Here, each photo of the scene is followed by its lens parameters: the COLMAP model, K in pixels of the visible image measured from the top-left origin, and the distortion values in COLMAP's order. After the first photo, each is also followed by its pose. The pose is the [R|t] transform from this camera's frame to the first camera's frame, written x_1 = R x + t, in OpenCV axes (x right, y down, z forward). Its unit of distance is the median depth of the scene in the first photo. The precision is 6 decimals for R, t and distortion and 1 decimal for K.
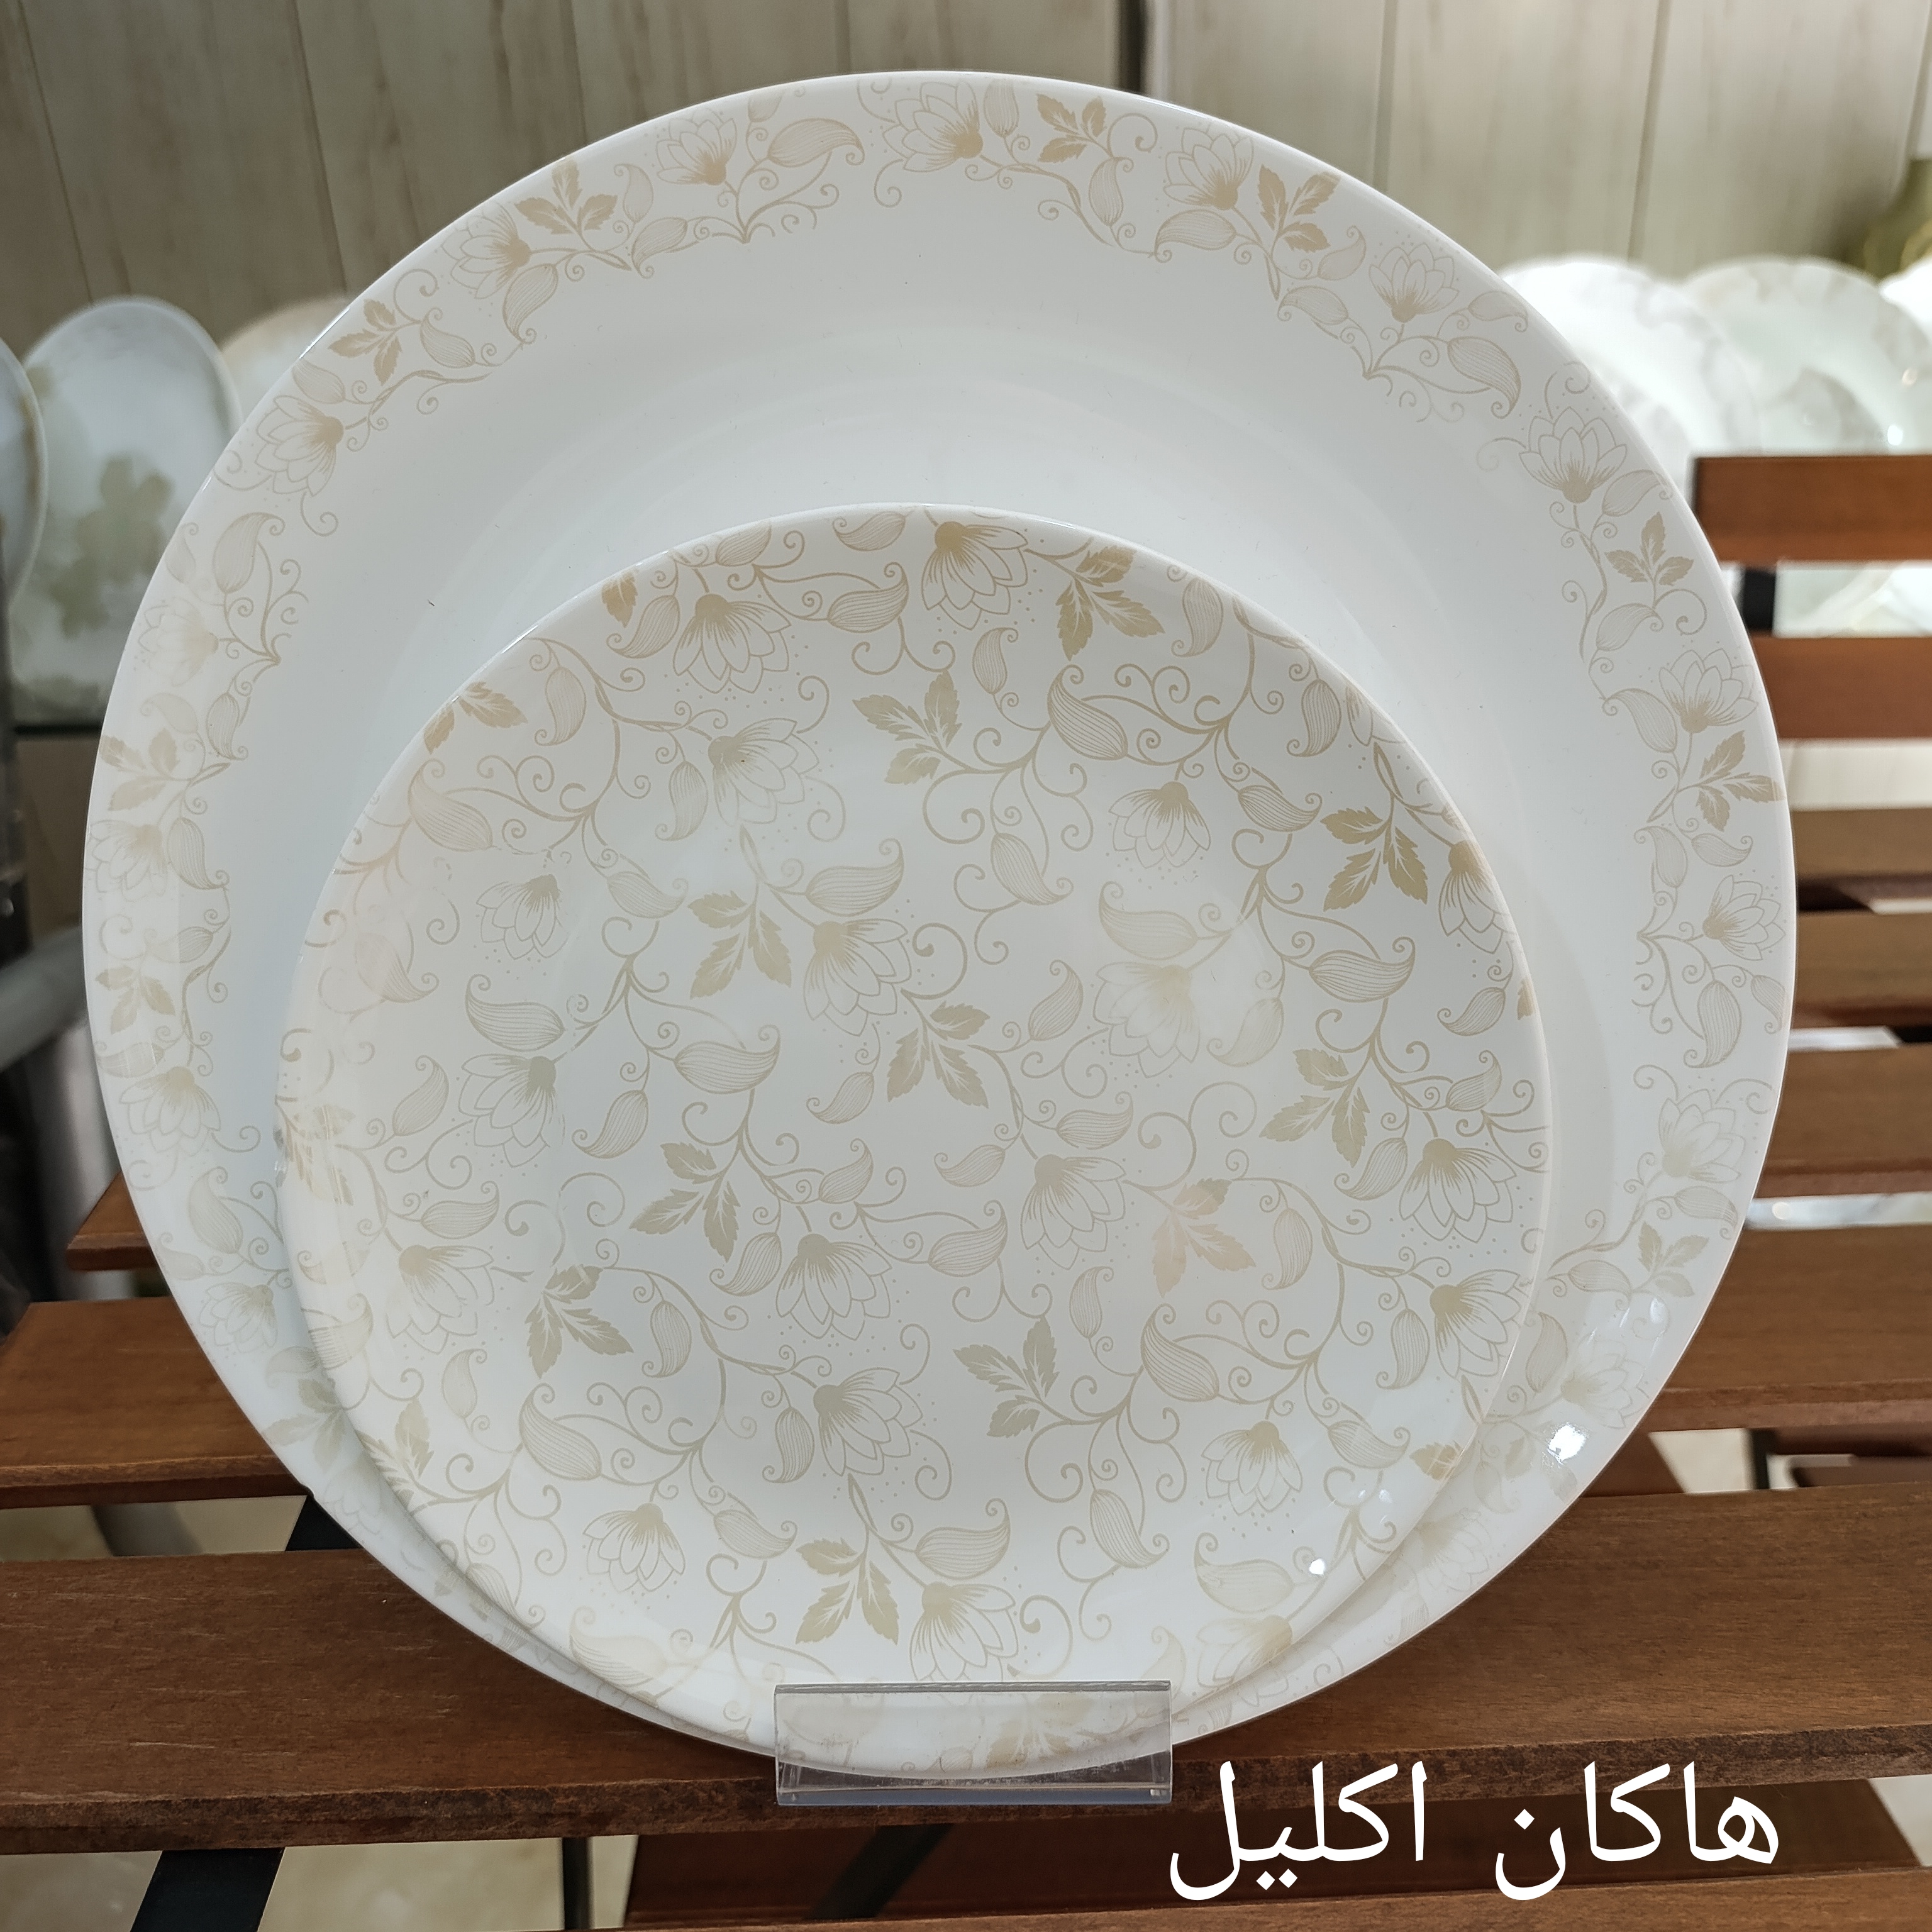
lens RADIAL K [[1811.9, 0, 970.6], [0, 1811.9, 977.3], [0, 0, 1]] dist [-0.024418, 0.000000]
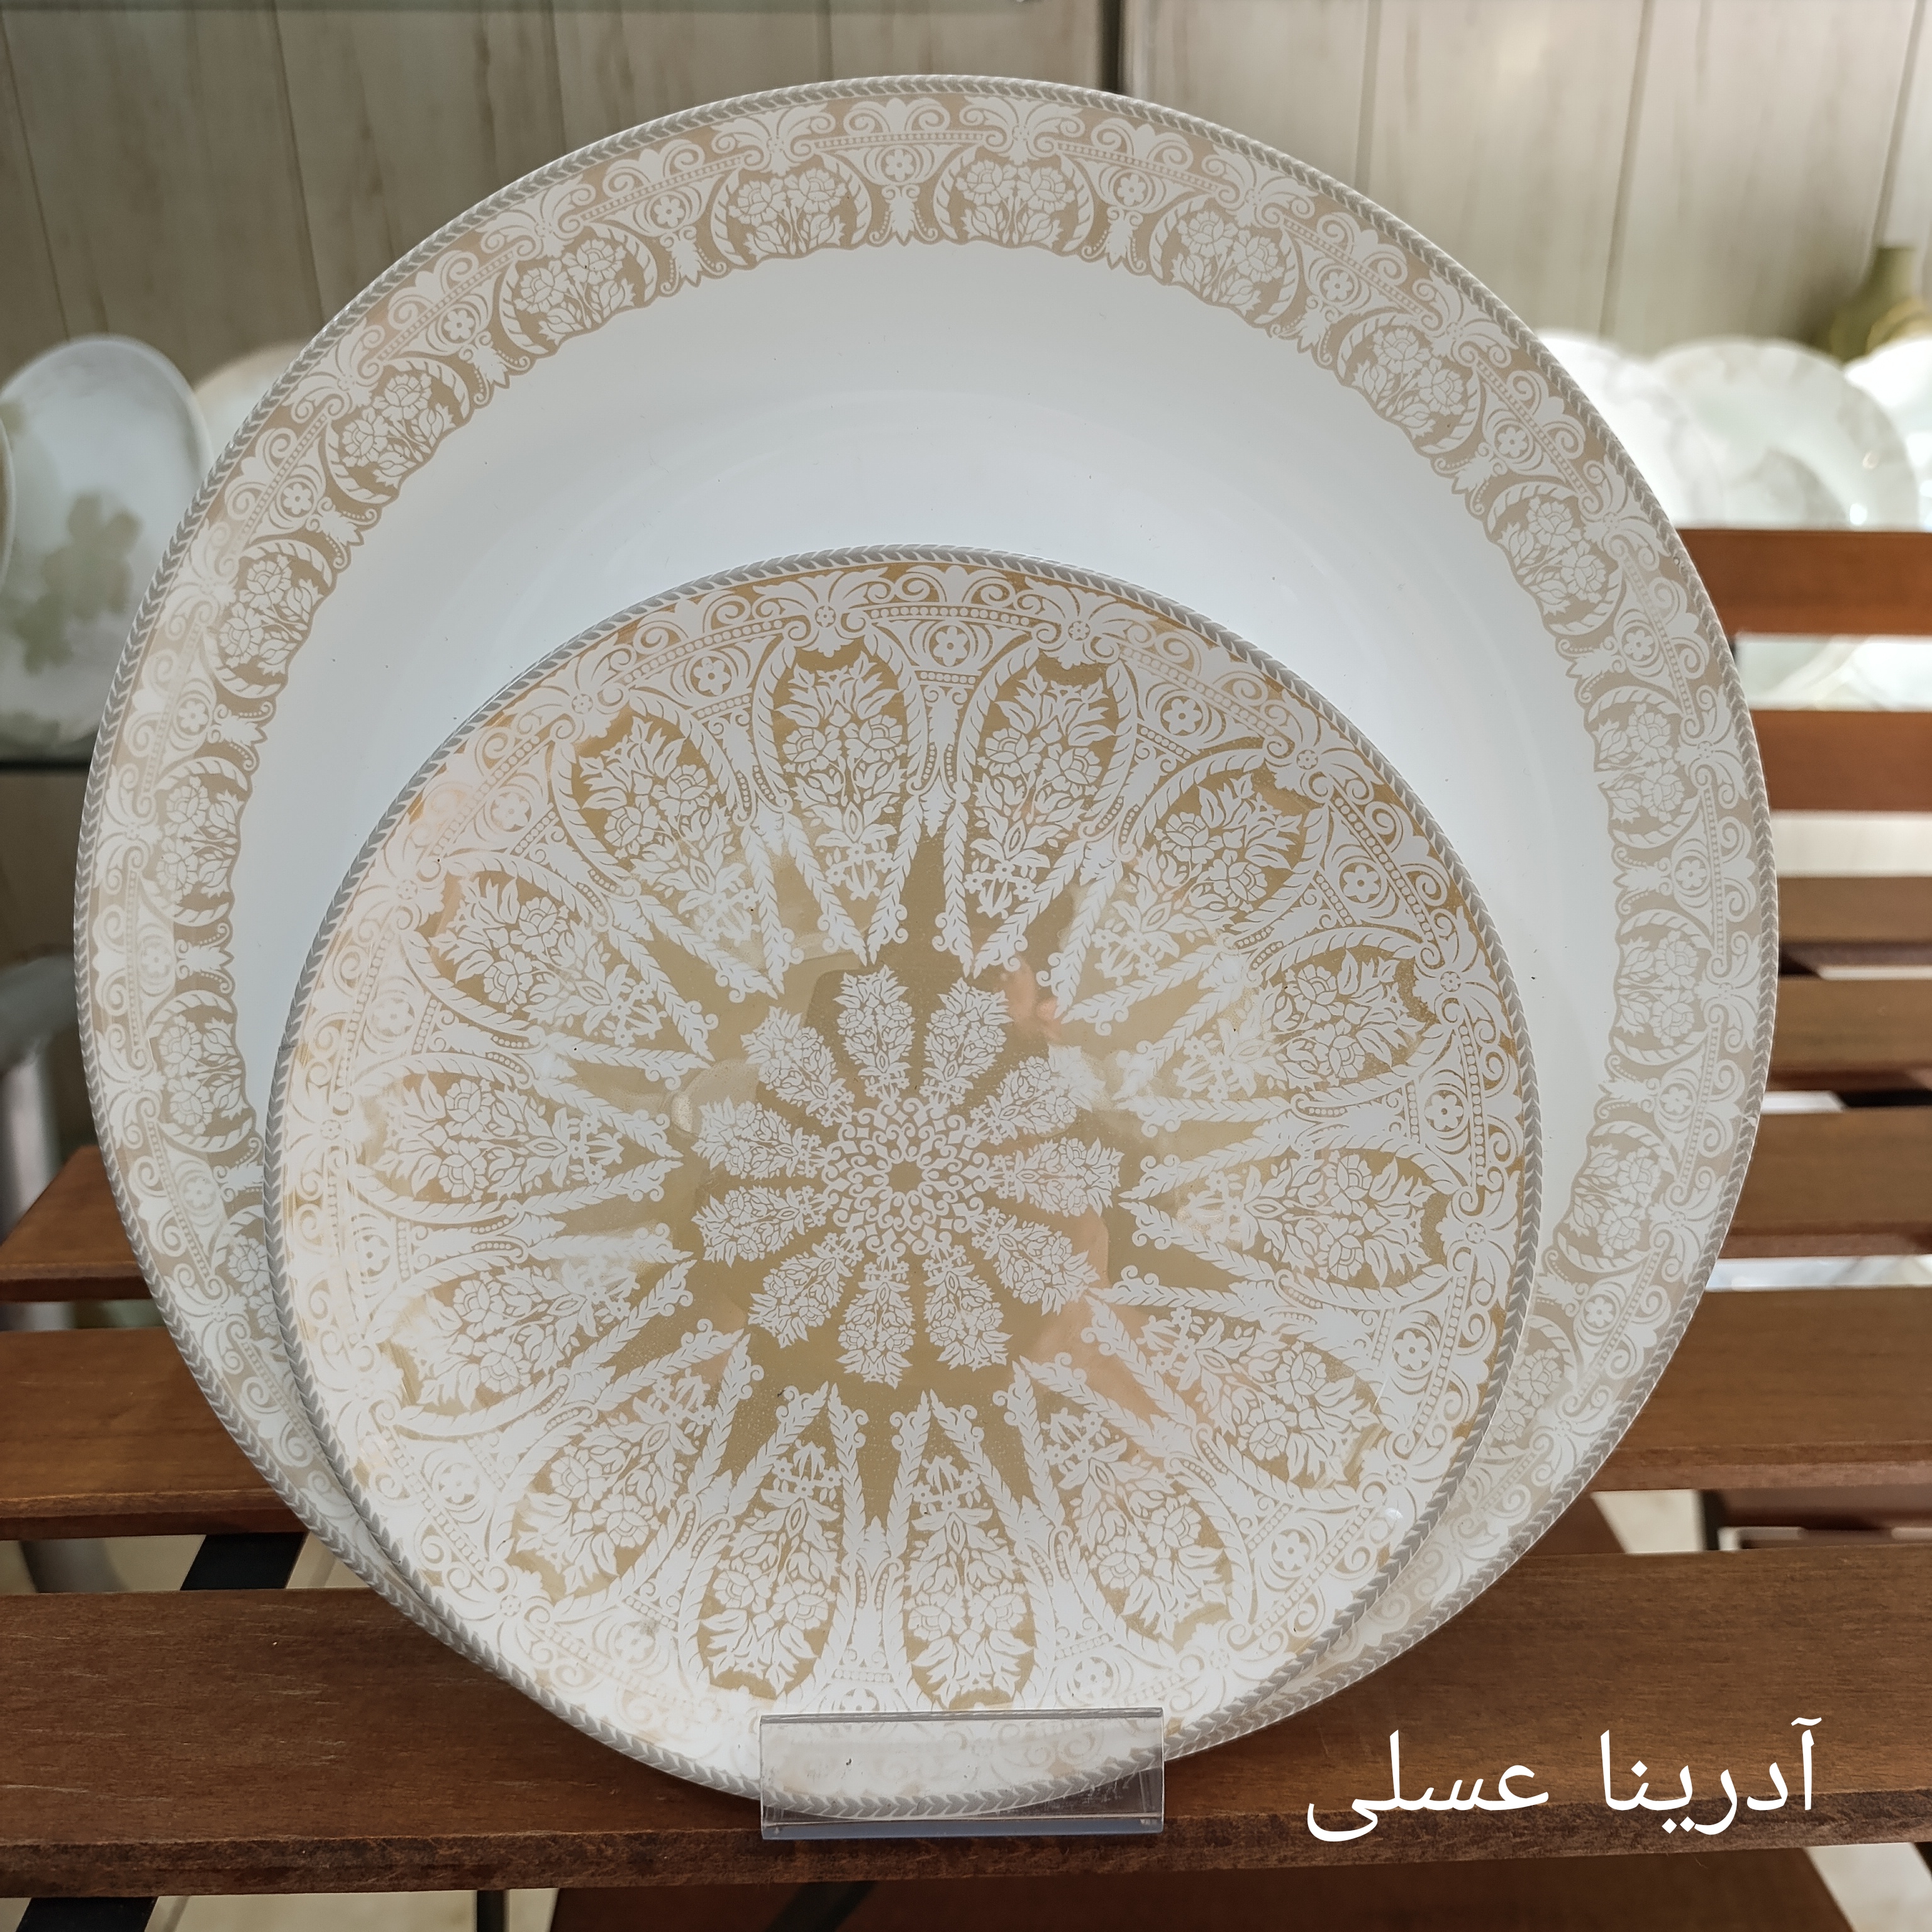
lens RADIAL K [[1811.9, 0, 978.0], [0, 1811.9, 991.8], [0, 0, 1]] dist [-0.024418, 0.000000]
pose [[0.999660, 0.020418, 0.016220, 0.029546], [-0.019954, 0.999402, -0.028255, 0.014953], [-0.016787, 0.027922, 0.999469, 0.014975]]
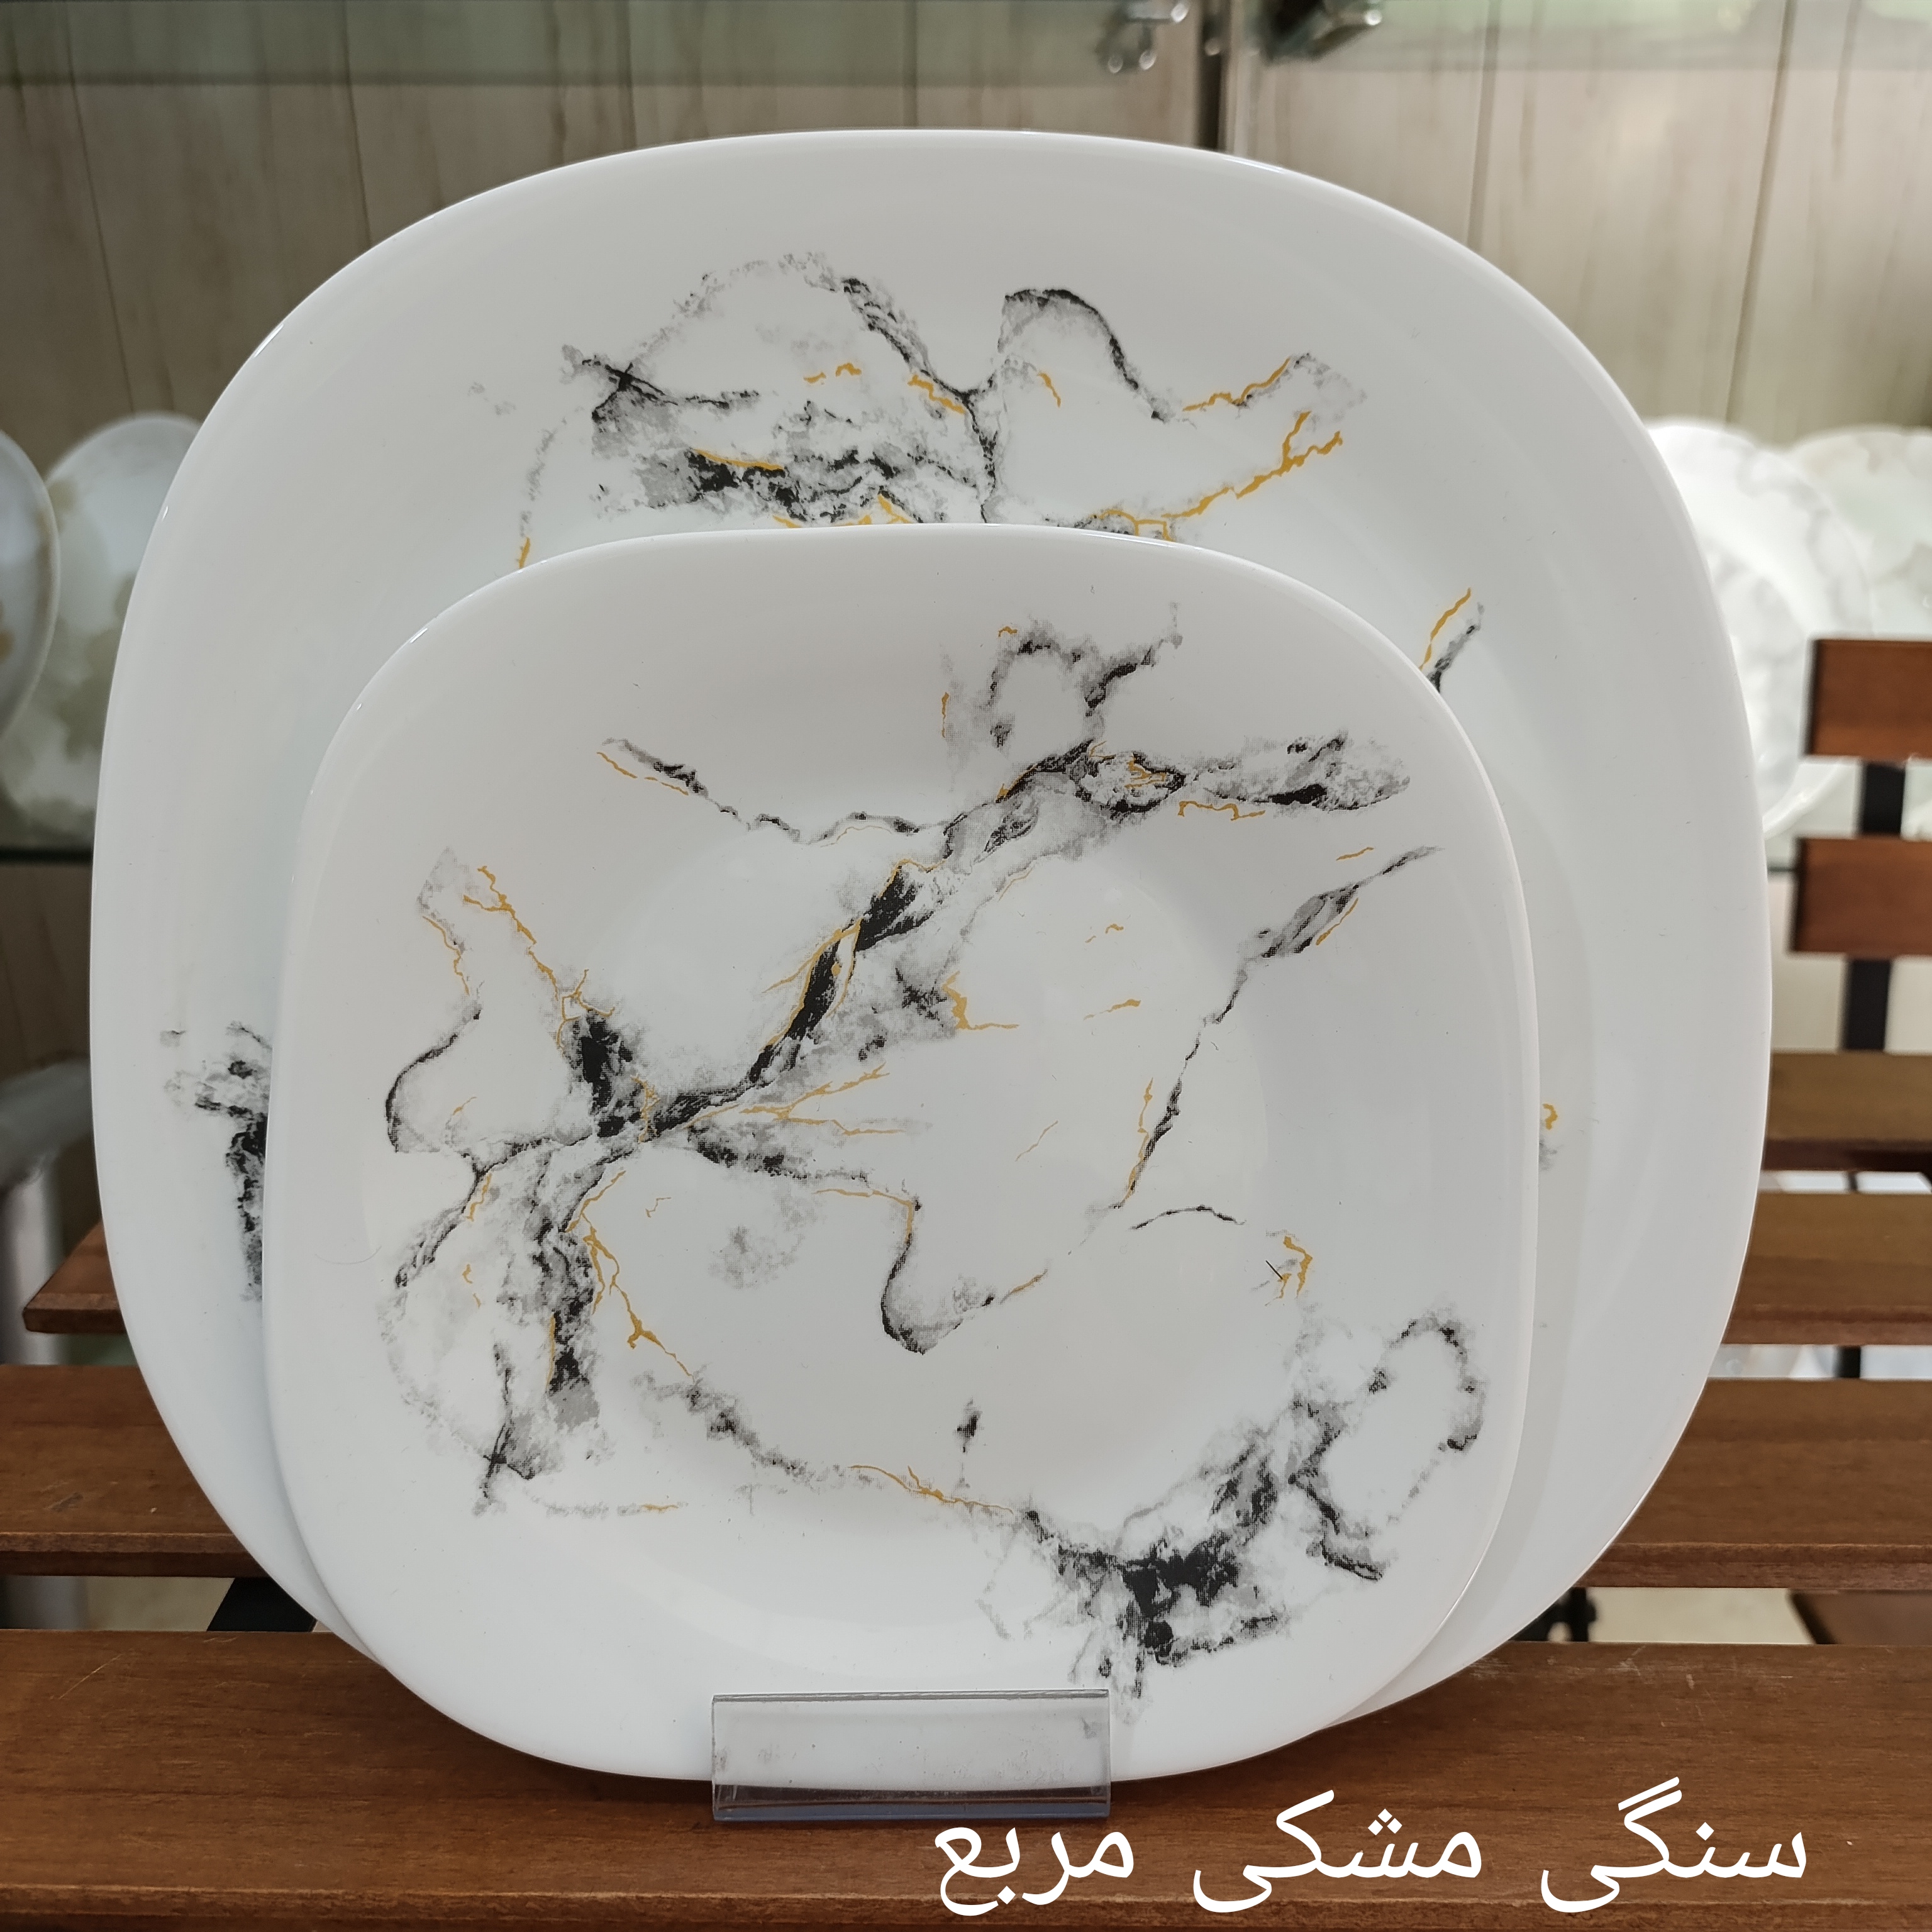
lens RADIAL K [[1811.9, 0, 971.0], [0, 1811.9, 976.5], [0, 0, 1]] dist [-0.024418, 0.000000]
pose [[0.998635, 0.041238, -0.032064, 0.038638], [-0.043469, 0.996434, -0.072319, -0.089080], [0.028967, 0.073614, 0.996866, 0.245209]]
